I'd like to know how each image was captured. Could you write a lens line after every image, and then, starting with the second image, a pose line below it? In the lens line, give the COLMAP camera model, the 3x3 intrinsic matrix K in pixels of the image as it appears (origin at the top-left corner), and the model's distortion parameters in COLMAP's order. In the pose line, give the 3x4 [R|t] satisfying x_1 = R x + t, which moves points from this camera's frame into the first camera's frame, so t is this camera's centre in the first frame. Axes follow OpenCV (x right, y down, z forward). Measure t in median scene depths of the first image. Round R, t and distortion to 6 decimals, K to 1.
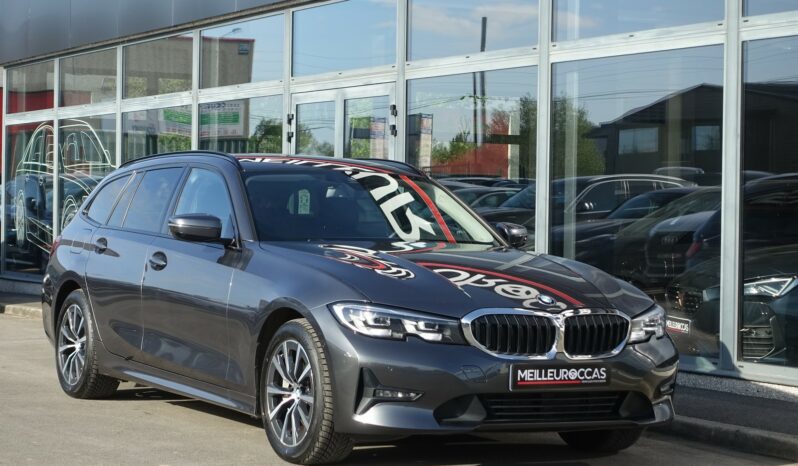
lens RADIAL K [[1682.6, 0, 399.0], [0, 1682.6, 233.0], [0, 0, 1]] dist [-0.063035, -0.253209]
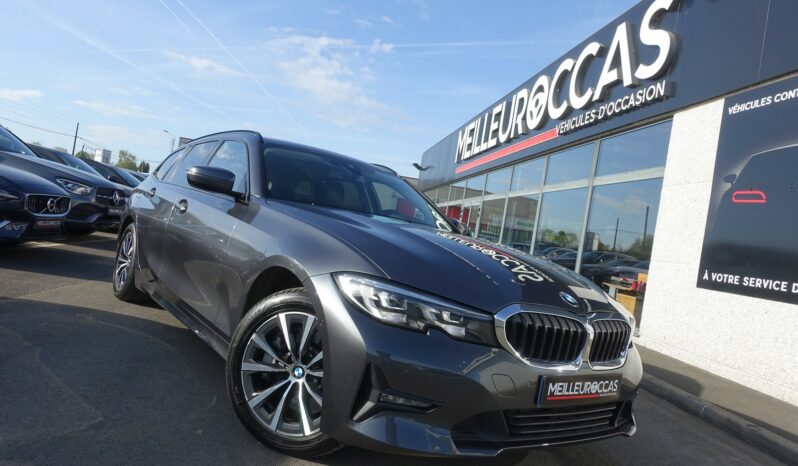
lens RADIAL K [[548.5, 0, 399.0], [0, 548.5, 233.0], [0, 0, 1]] dist [-0.011899, -0.000440]
pose [[0.980470, 0.145739, 0.132053, -0.049187], [-0.145389, 0.989298, -0.012342, 0.021650], [-0.132439, -0.007098, 0.991166, 0.732350]]
